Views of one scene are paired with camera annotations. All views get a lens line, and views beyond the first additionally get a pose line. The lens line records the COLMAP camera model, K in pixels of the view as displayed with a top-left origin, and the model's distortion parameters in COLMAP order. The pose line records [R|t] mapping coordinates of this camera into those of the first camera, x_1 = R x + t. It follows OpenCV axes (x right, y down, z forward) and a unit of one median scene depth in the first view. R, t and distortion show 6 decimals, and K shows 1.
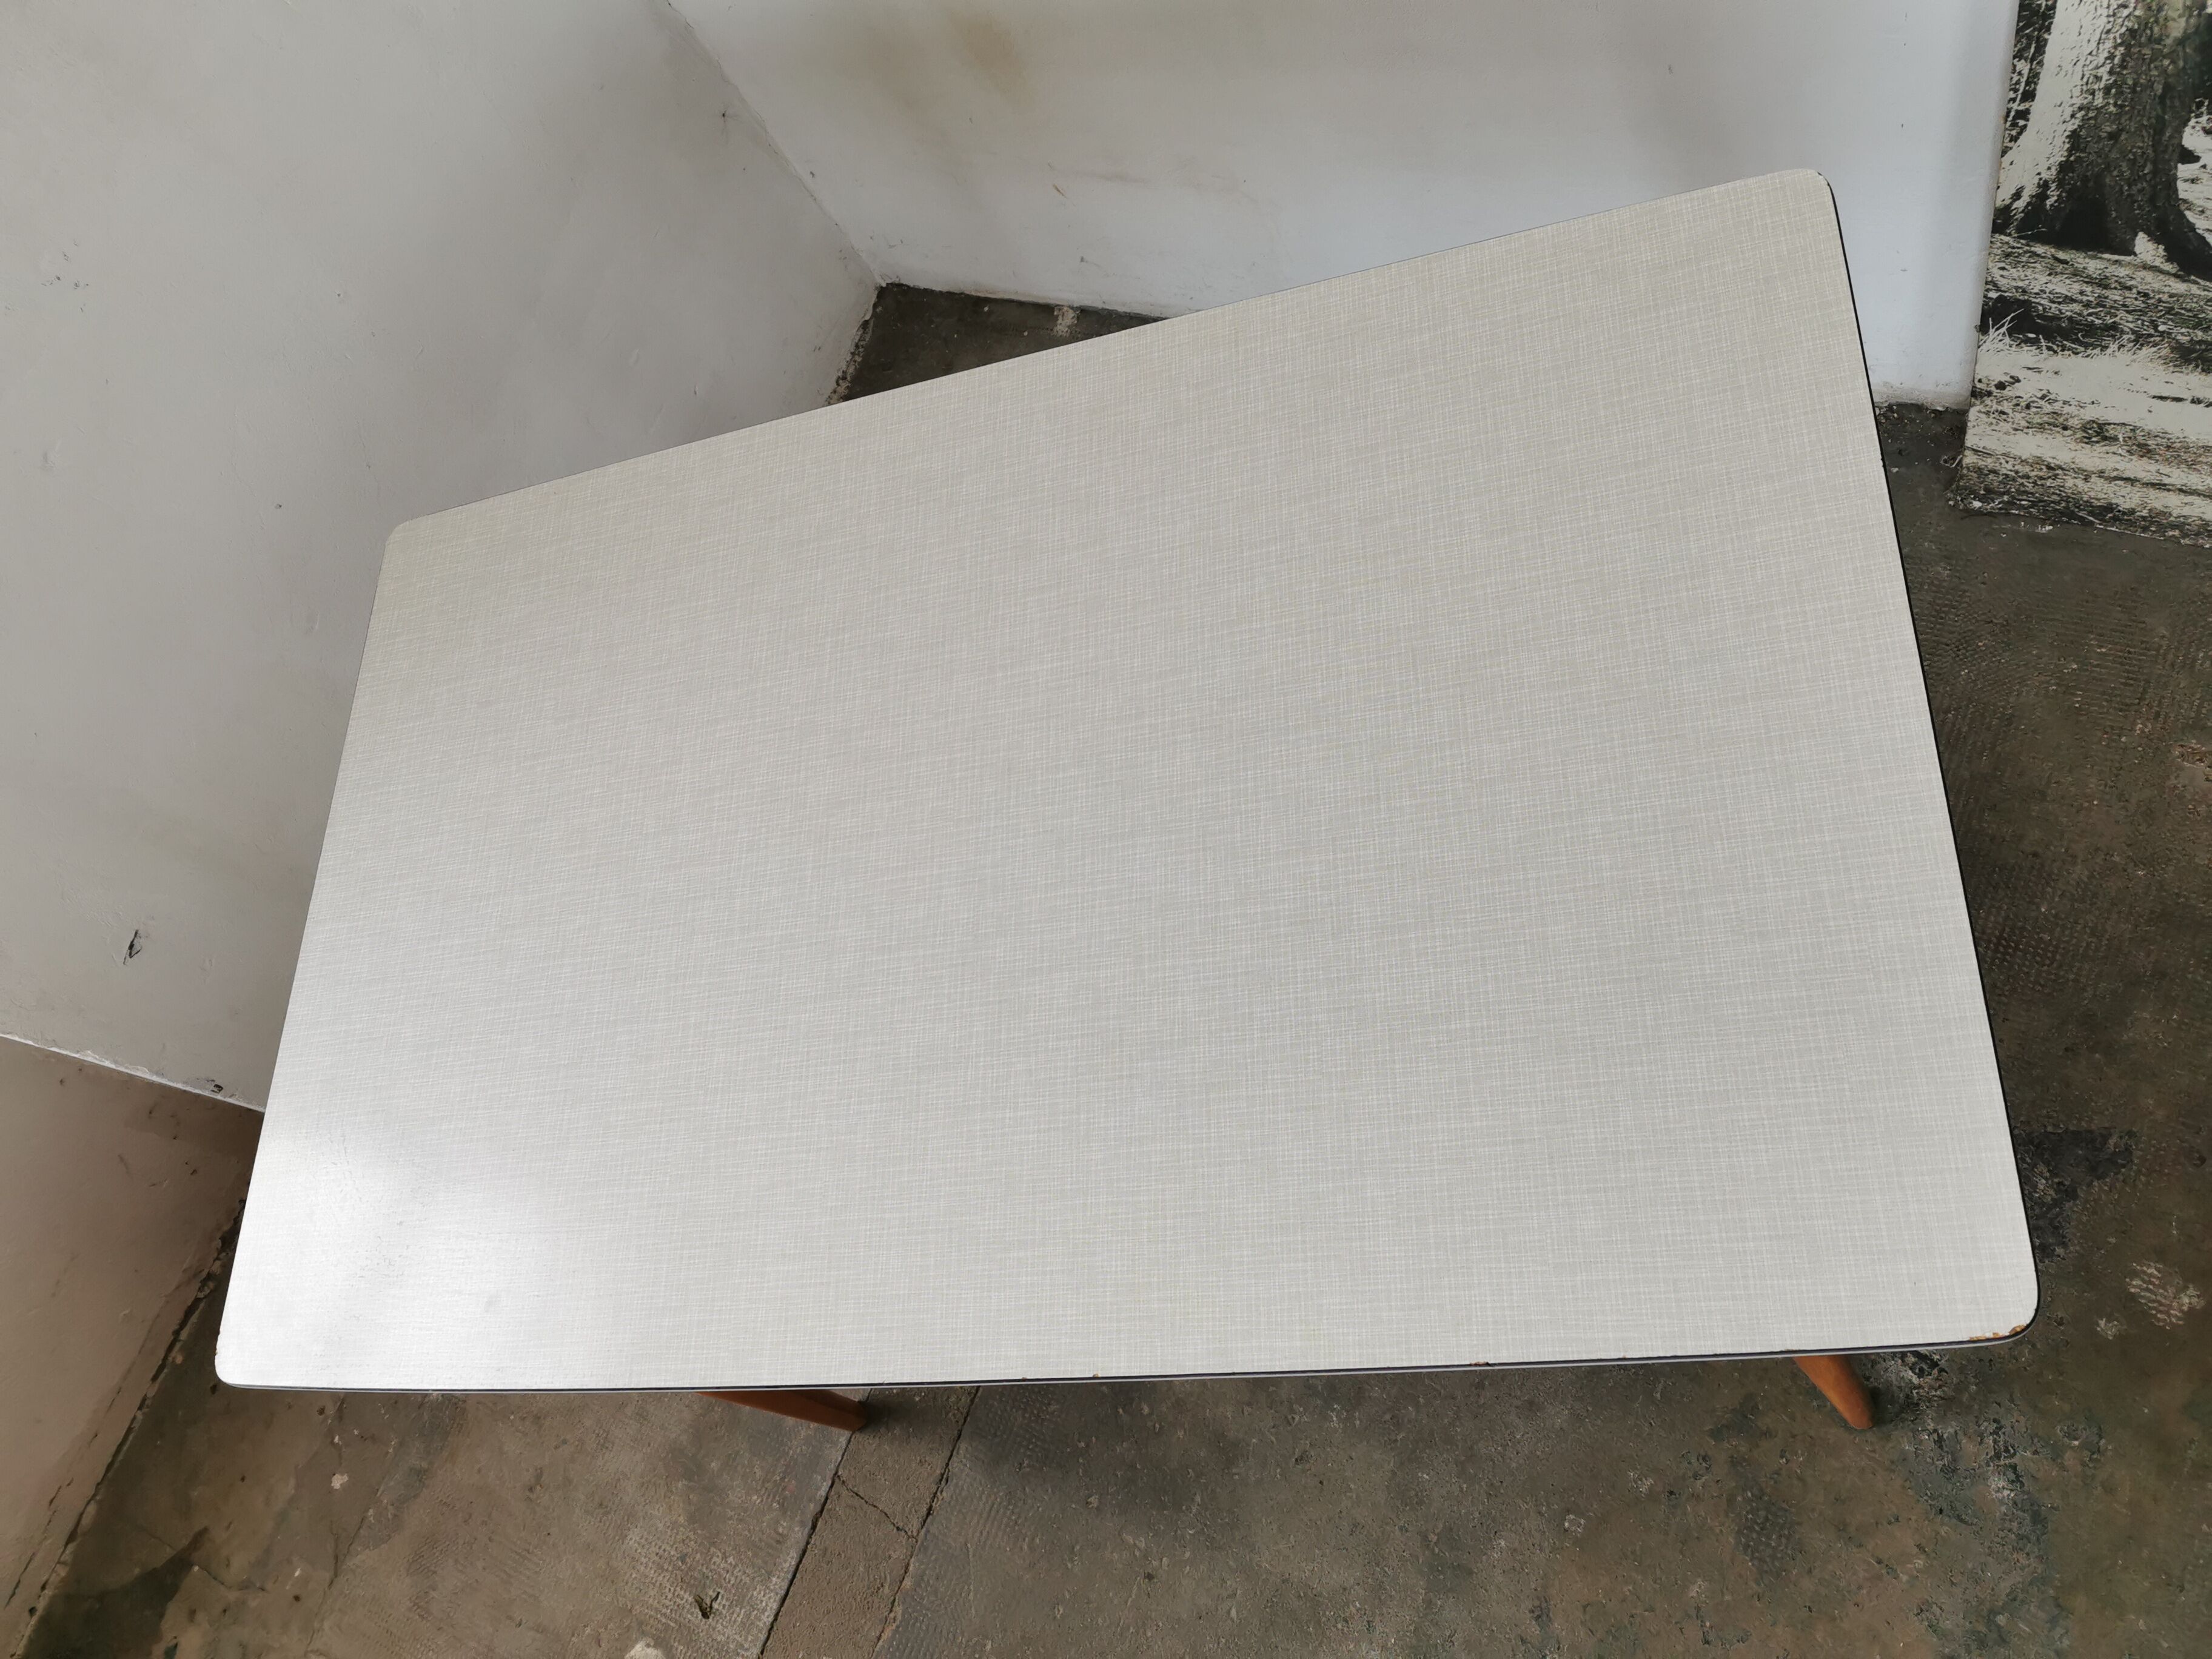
lens RADIAL K [[1682.0, 0, 1102.4], [0, 1682.0, 840.3], [0, 0, 1]] dist [0.064324, -0.079874]
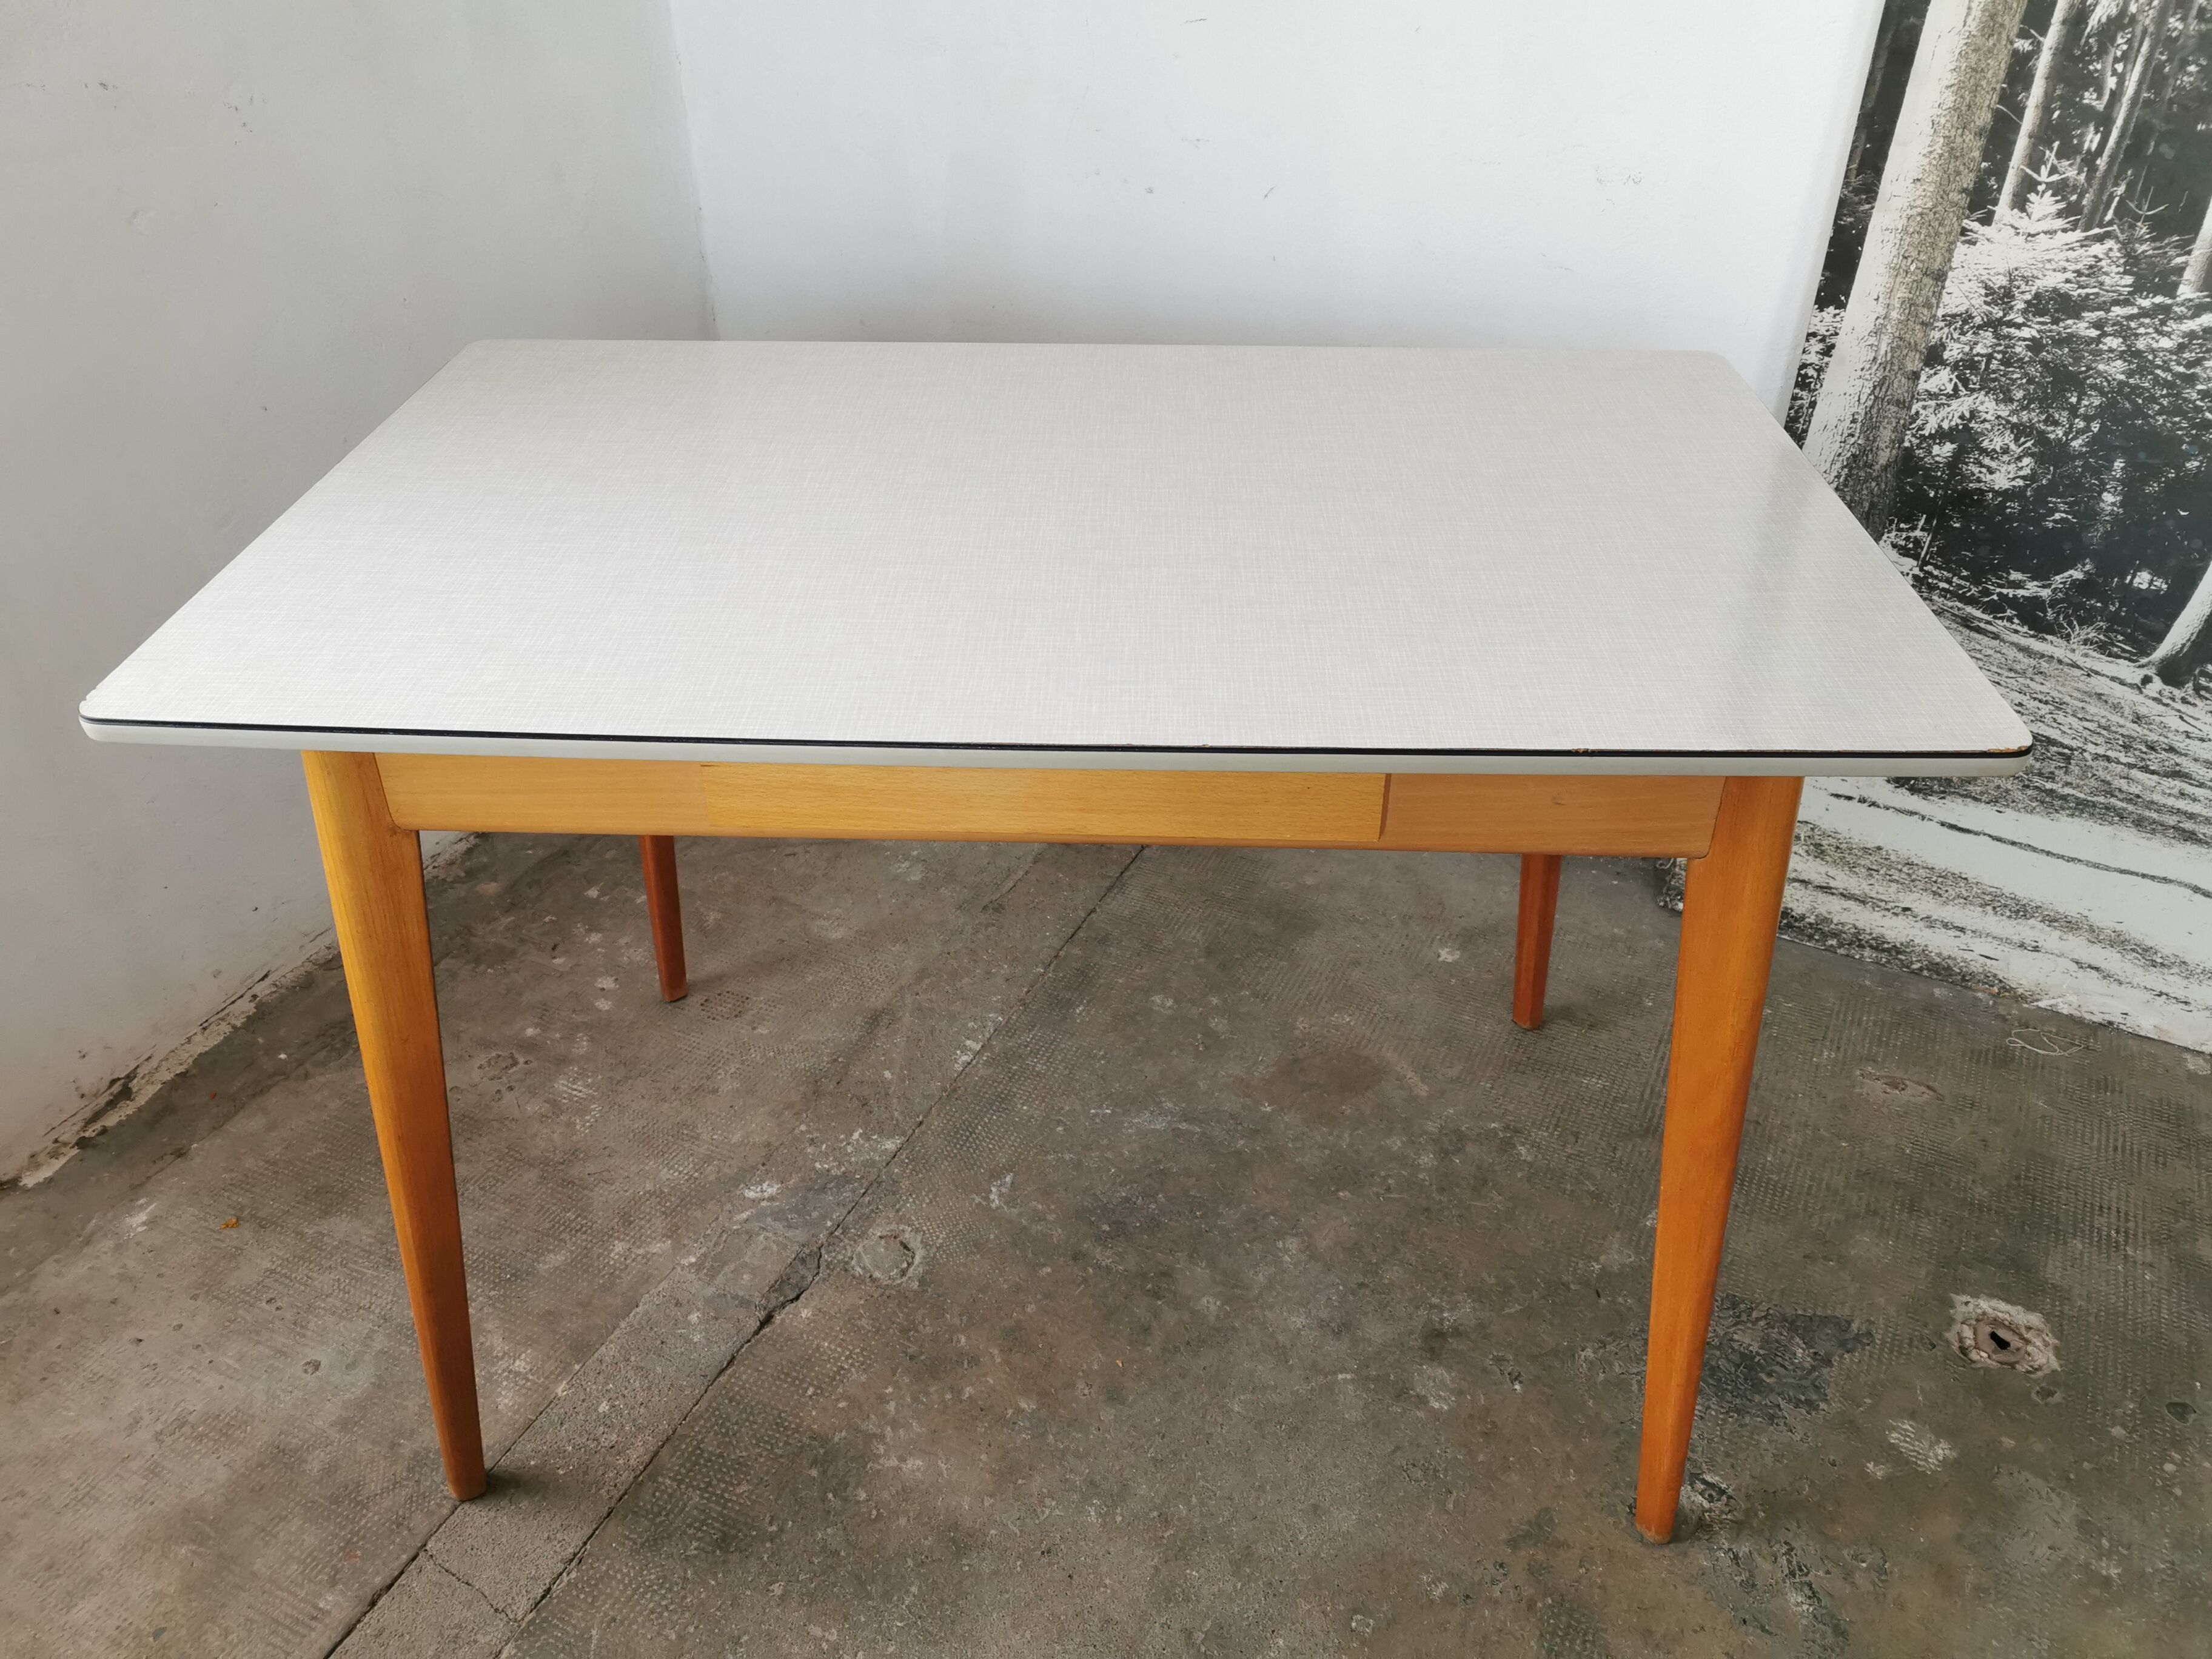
lens RADIAL K [[1678.8, 0, 1097.2], [0, 1678.8, 831.1], [0, 0, 1]] dist [0.069176, -0.095503]
pose [[0.927553, 0.321594, 0.190321, -0.145112], [-0.169172, 0.815491, -0.553494, 0.564274], [-0.333205, 0.481199, 0.810816, 0.134850]]
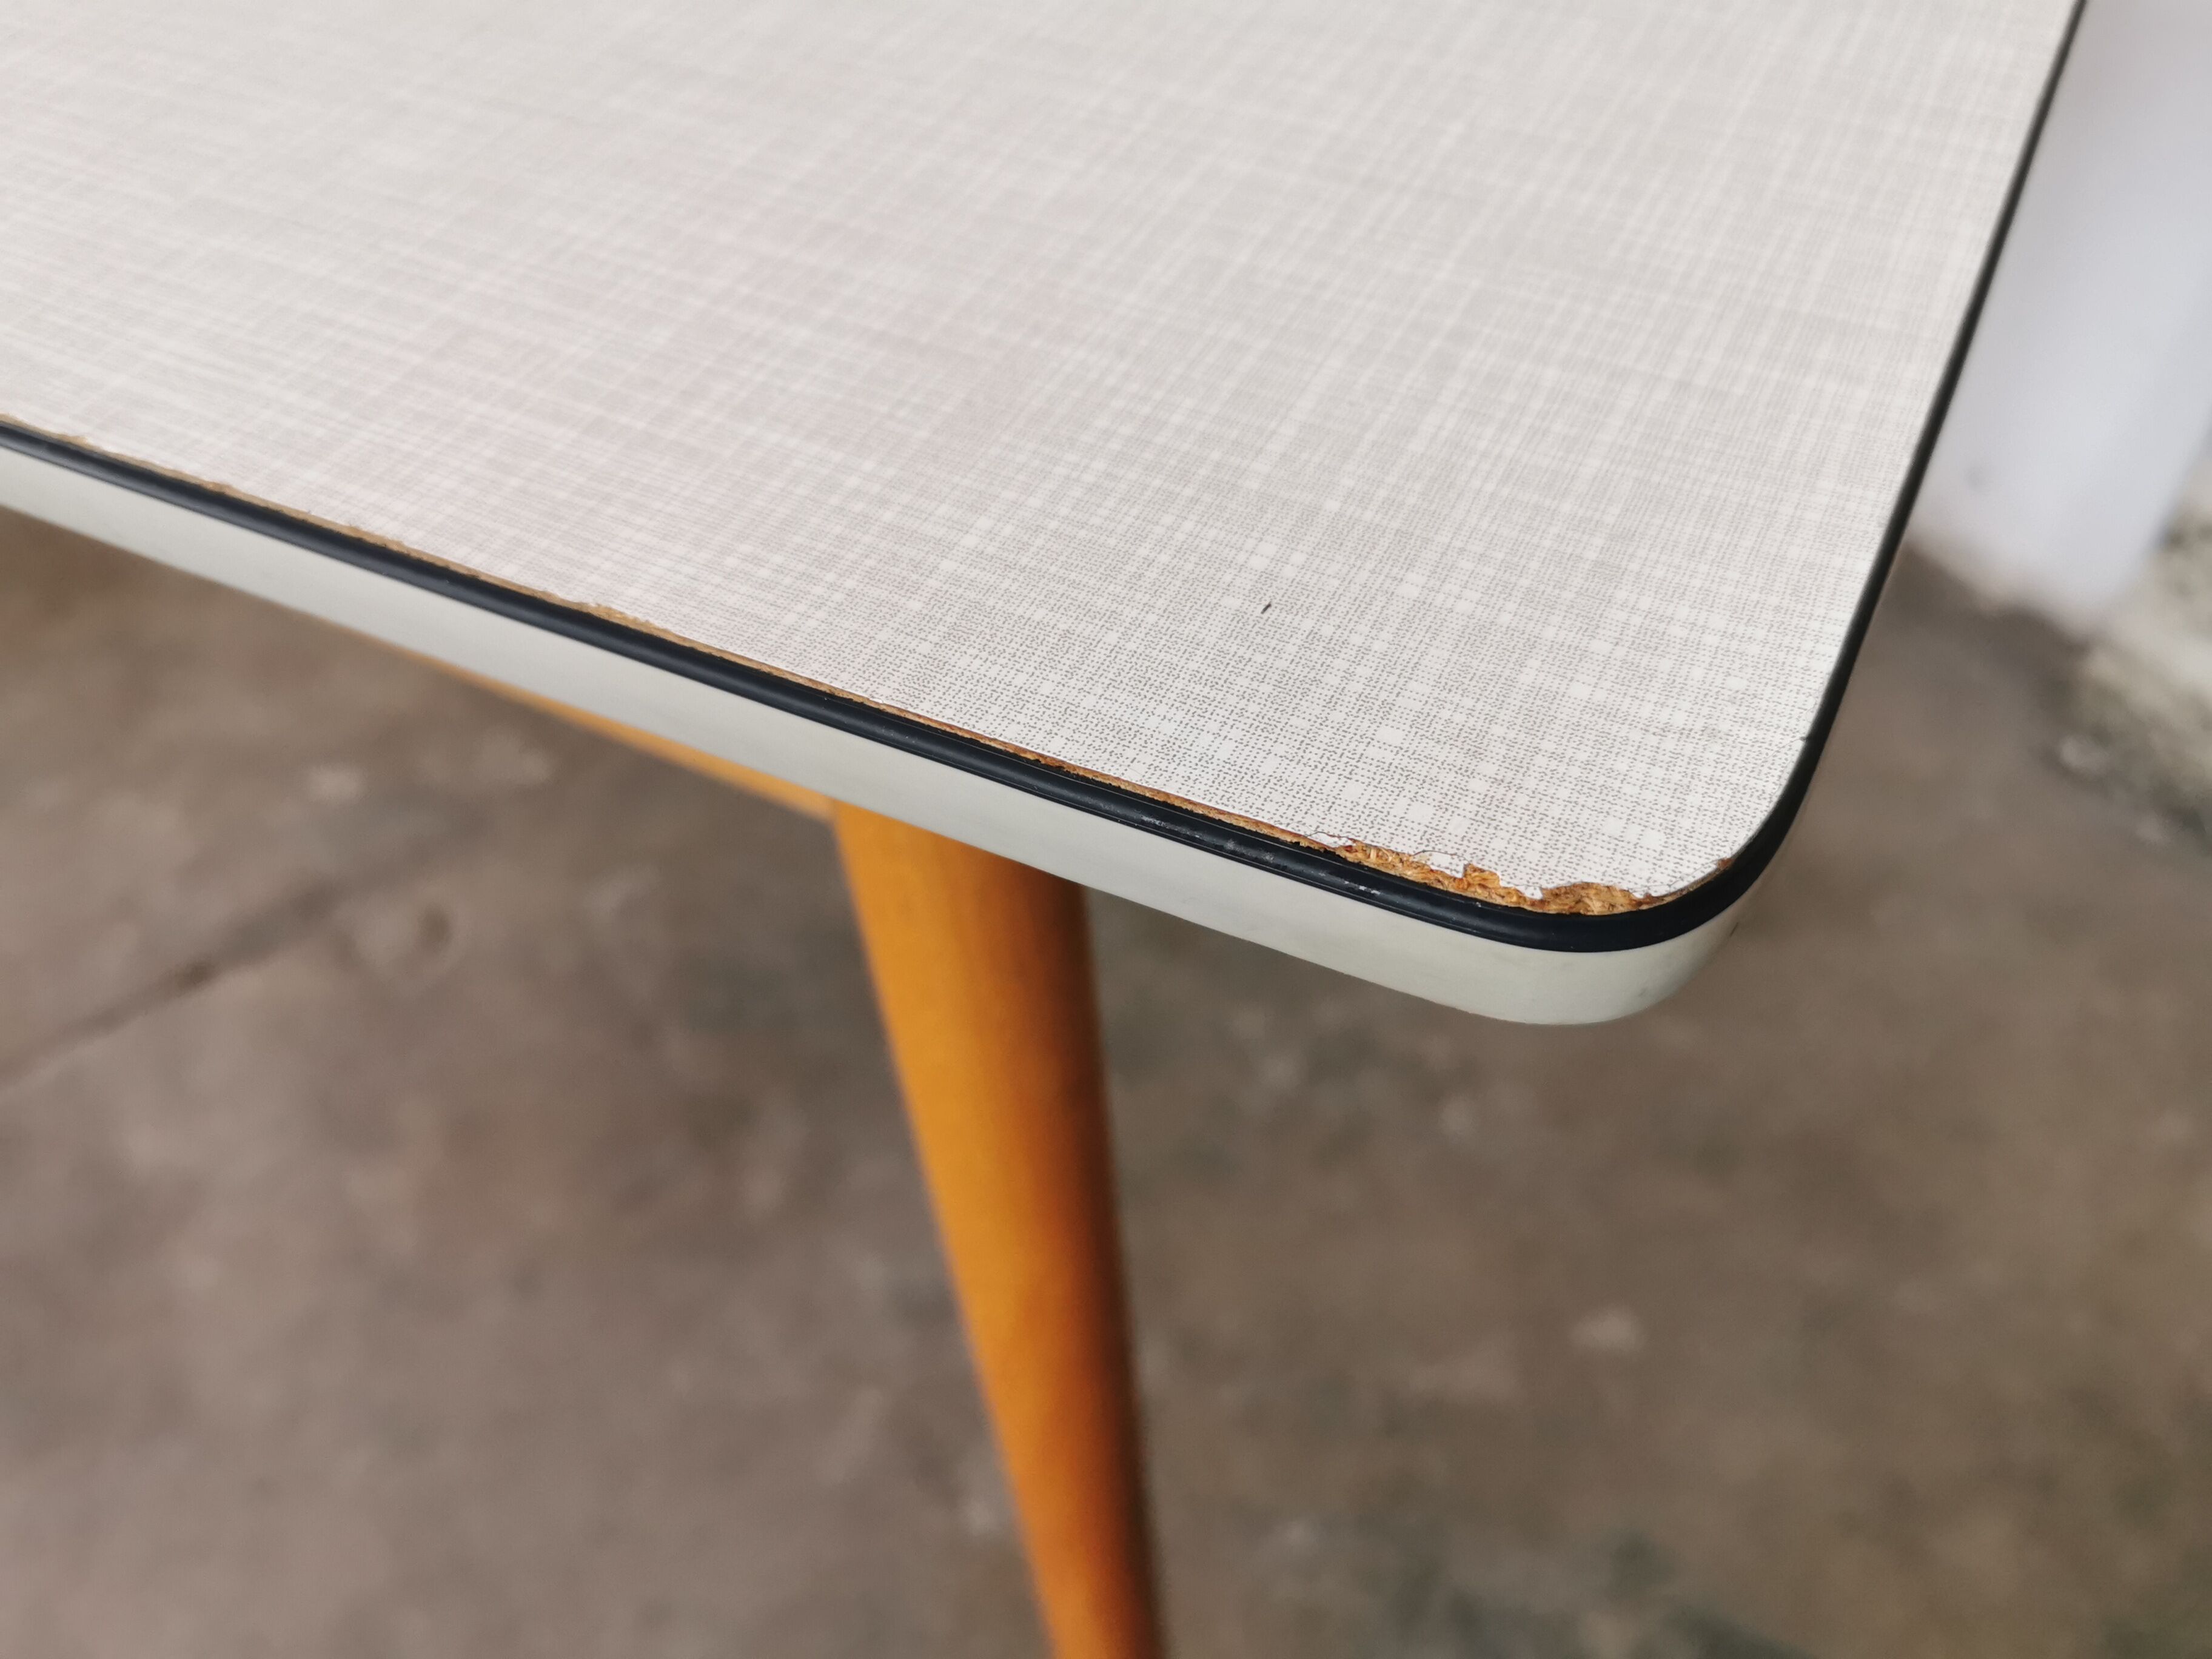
lens RADIAL K [[1775.6, 0, 1106.0], [0, 1775.6, 829.5], [0, 0, 1]] dist [-0.027736, 0.002908]
pose [[0.844798, 0.534766, -0.018489, 0.254172], [-0.526239, 0.824077, -0.209686, 0.179777], [-0.096897, 0.186872, 0.977594, 0.421247]]
